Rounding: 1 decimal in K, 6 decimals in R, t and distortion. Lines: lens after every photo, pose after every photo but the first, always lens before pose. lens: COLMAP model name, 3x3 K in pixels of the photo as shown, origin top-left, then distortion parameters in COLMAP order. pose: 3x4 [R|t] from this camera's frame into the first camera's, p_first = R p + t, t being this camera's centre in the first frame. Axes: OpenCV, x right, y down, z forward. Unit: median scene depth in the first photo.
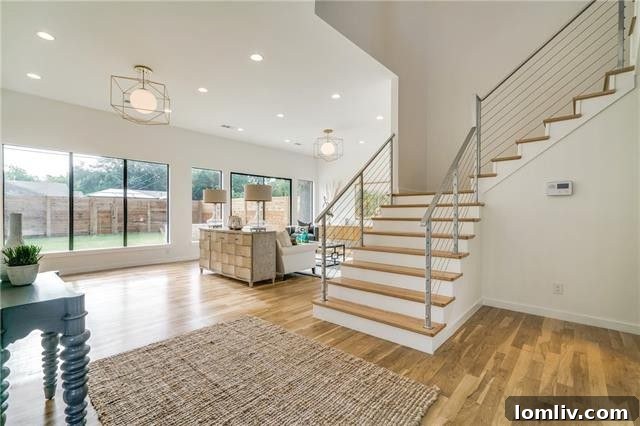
lens RADIAL K [[287.3, 0, 320.0], [0, 287.3, 213.0], [0, 0, 1]] dist [0.001486, 0.000437]
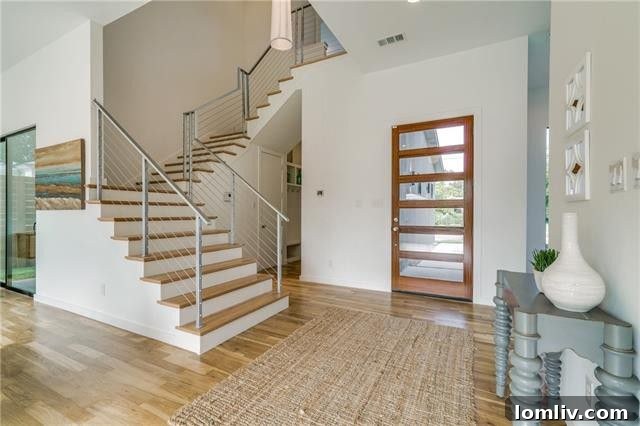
lens RADIAL K [[287.3, 0, 320.0], [0, 287.3, 213.0], [0, 0, 1]] dist [0.001486, 0.000437]
pose [[-0.240158, -0.001143, 0.970733, -0.869501], [0.005686, 0.999980, 0.002585, 0.009365], [-0.970717, 0.006141, -0.240147, 0.970874]]
